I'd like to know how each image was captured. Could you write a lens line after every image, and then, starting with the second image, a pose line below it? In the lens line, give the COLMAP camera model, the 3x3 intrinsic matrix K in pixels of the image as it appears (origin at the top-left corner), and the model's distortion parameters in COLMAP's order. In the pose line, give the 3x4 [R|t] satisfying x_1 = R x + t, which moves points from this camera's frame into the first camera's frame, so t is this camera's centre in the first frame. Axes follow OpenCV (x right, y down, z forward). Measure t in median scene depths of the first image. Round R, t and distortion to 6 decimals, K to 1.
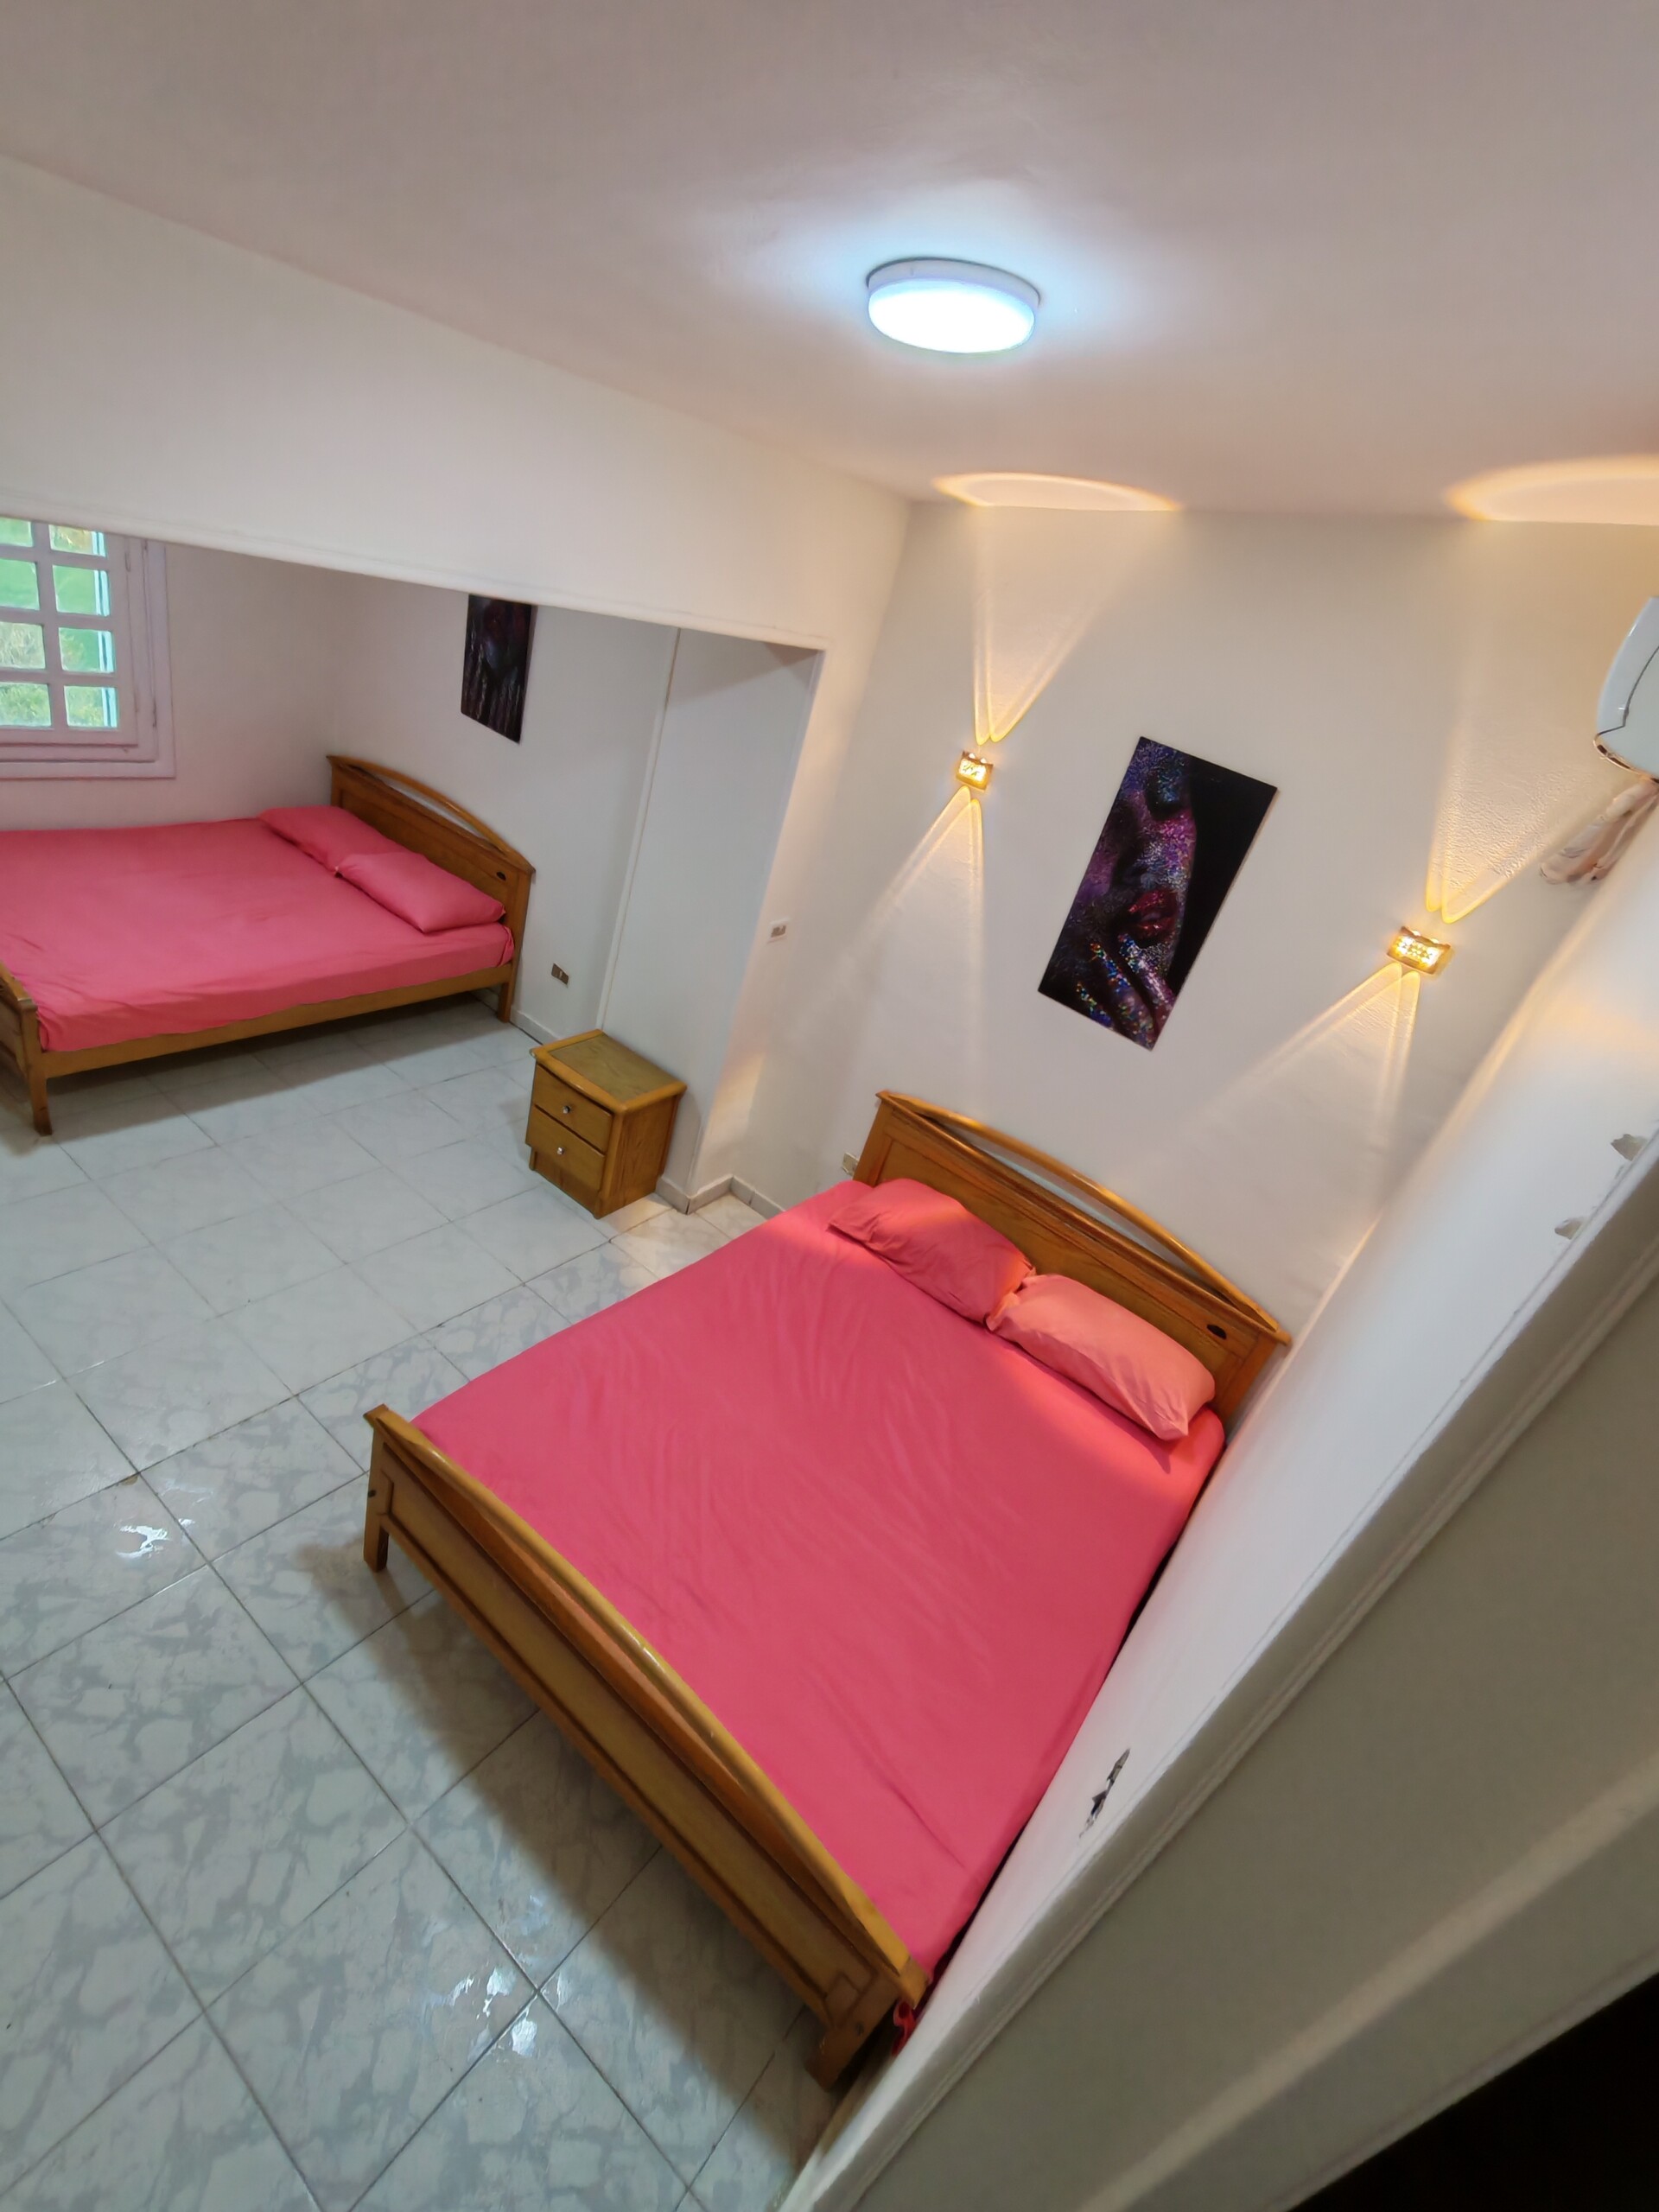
lens RADIAL K [[1013.3, 0, 831.9], [0, 1013.3, 1107.8], [0, 0, 1]] dist [-0.003127, 0.000361]
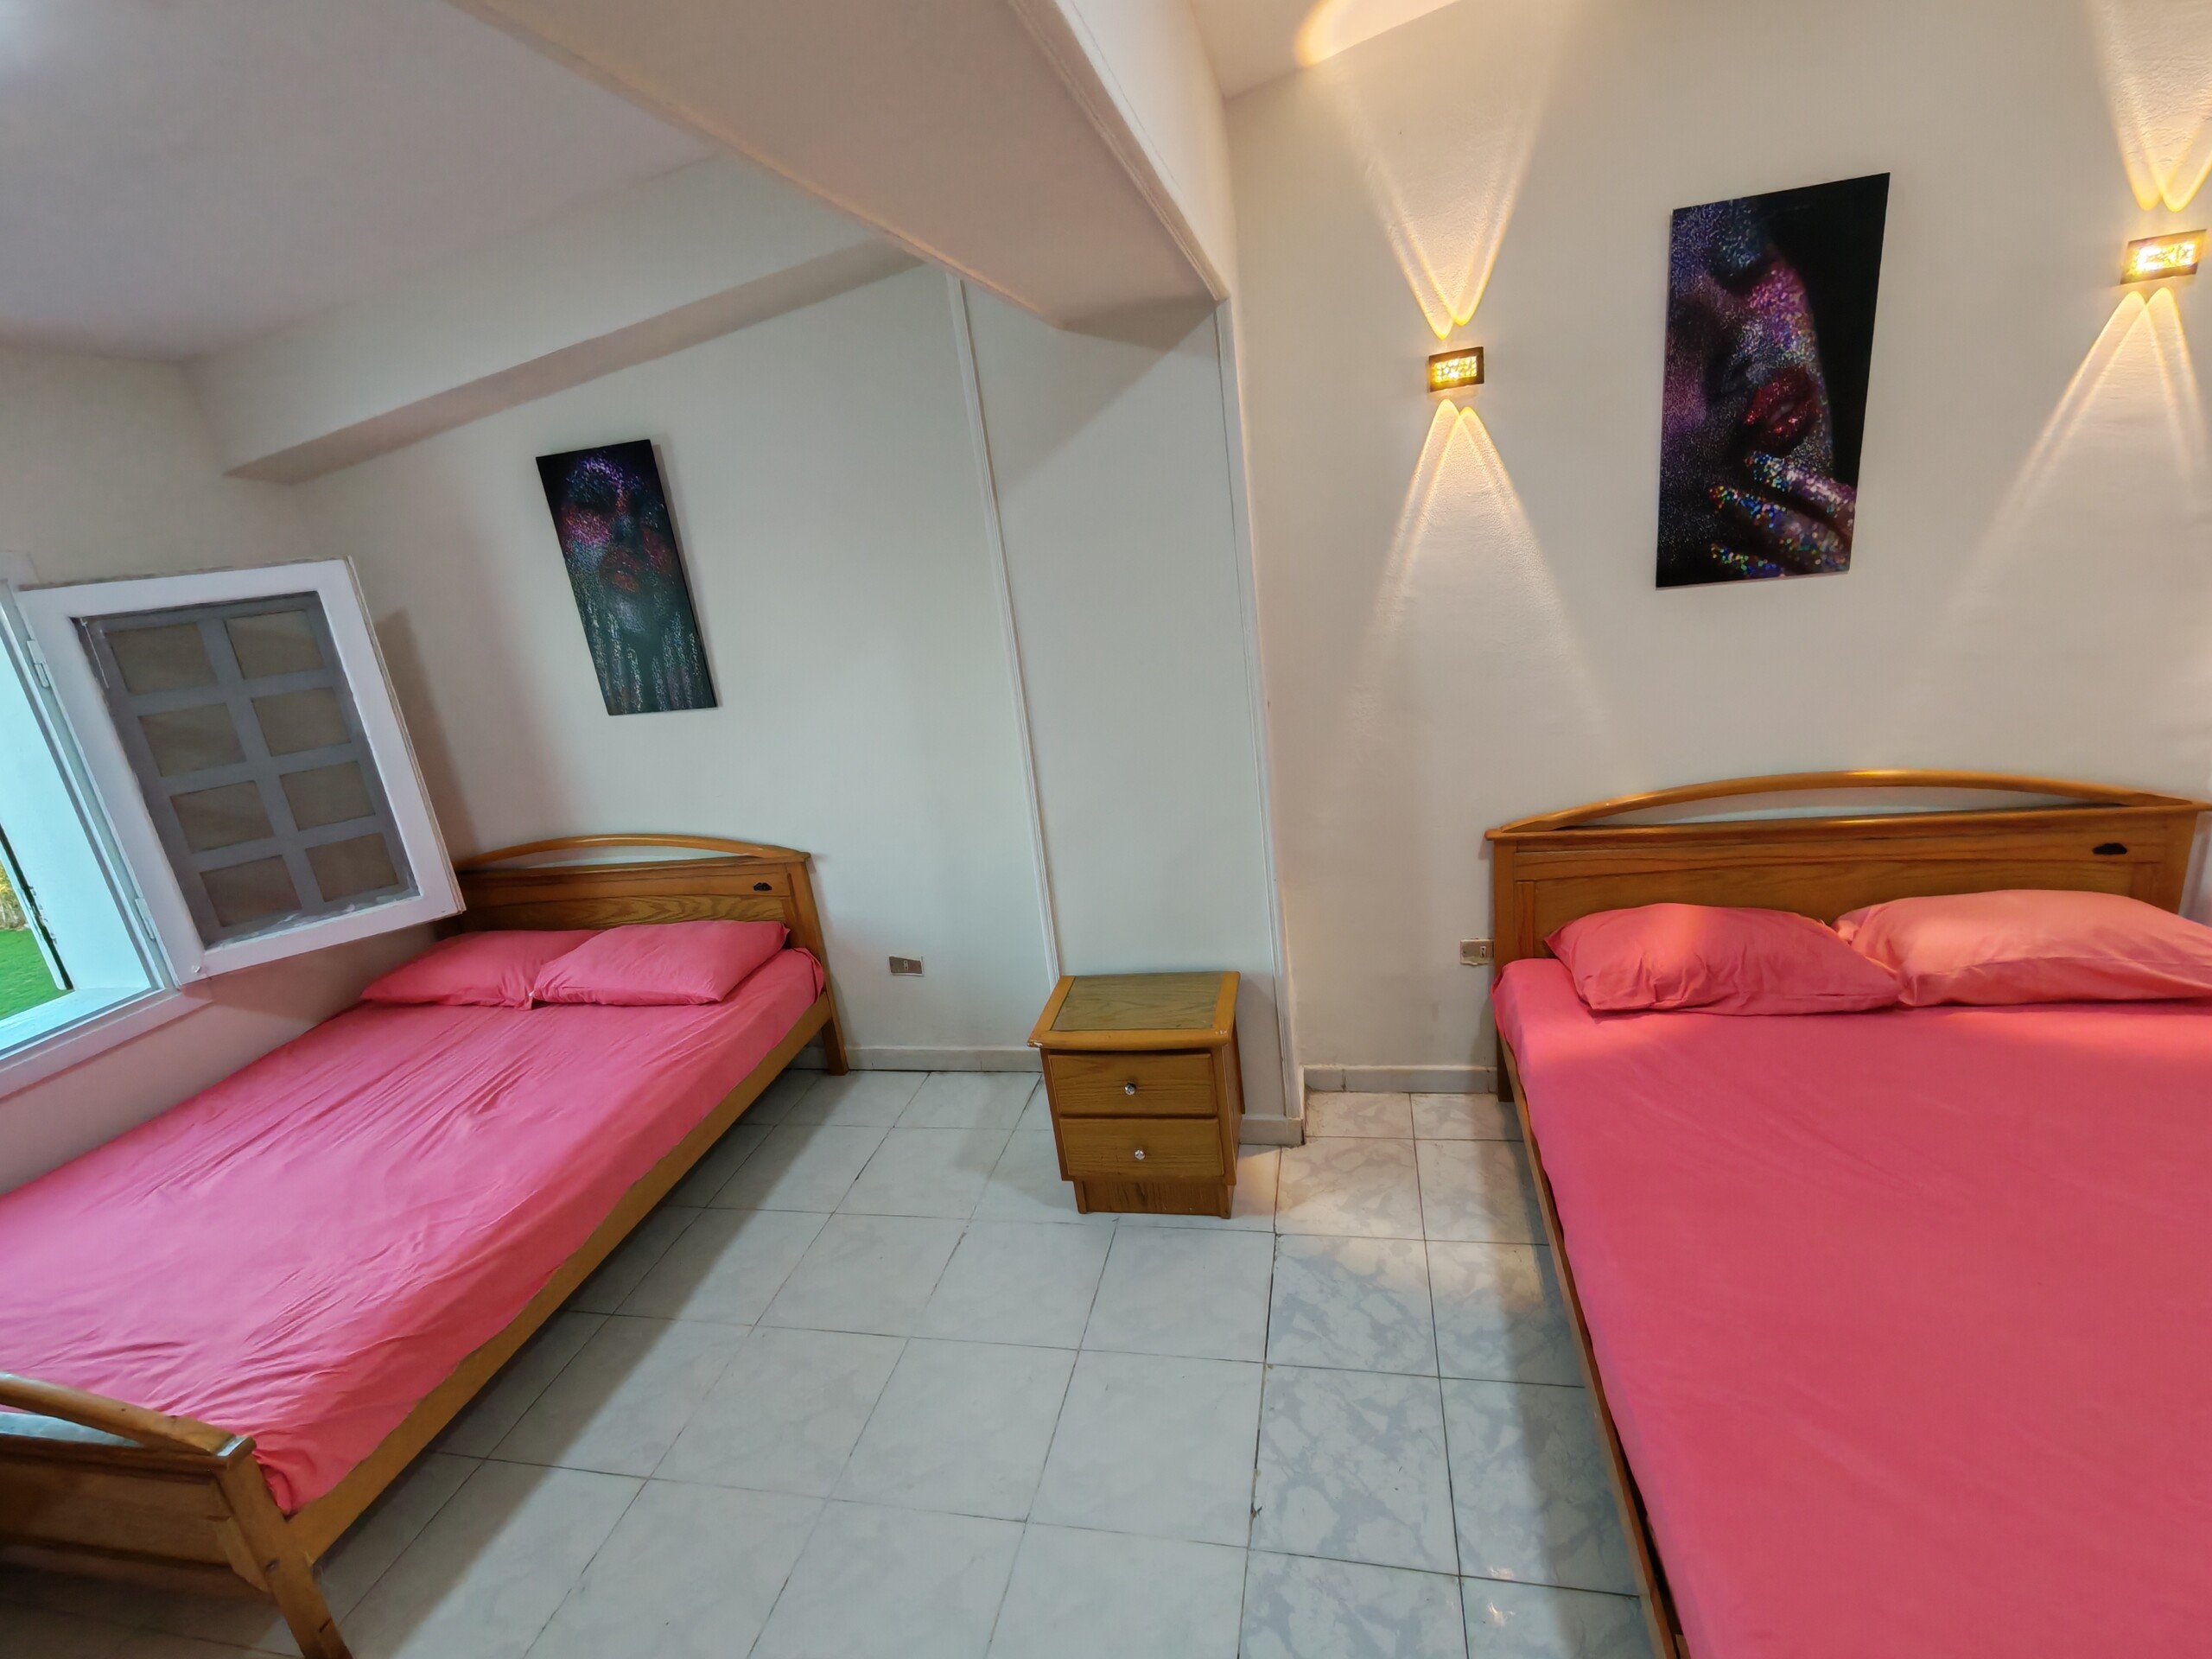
lens RADIAL K [[1017.1, 0, 1106.0], [0, 1017.1, 829.5], [0, 0, 1]] dist [-0.004427, 0.001877]
pose [[0.841950, -0.469863, 0.265235, -0.408292], [0.511608, 0.851378, -0.115813, -0.080377], [-0.171399, 0.233205, 0.957203, 0.369768]]
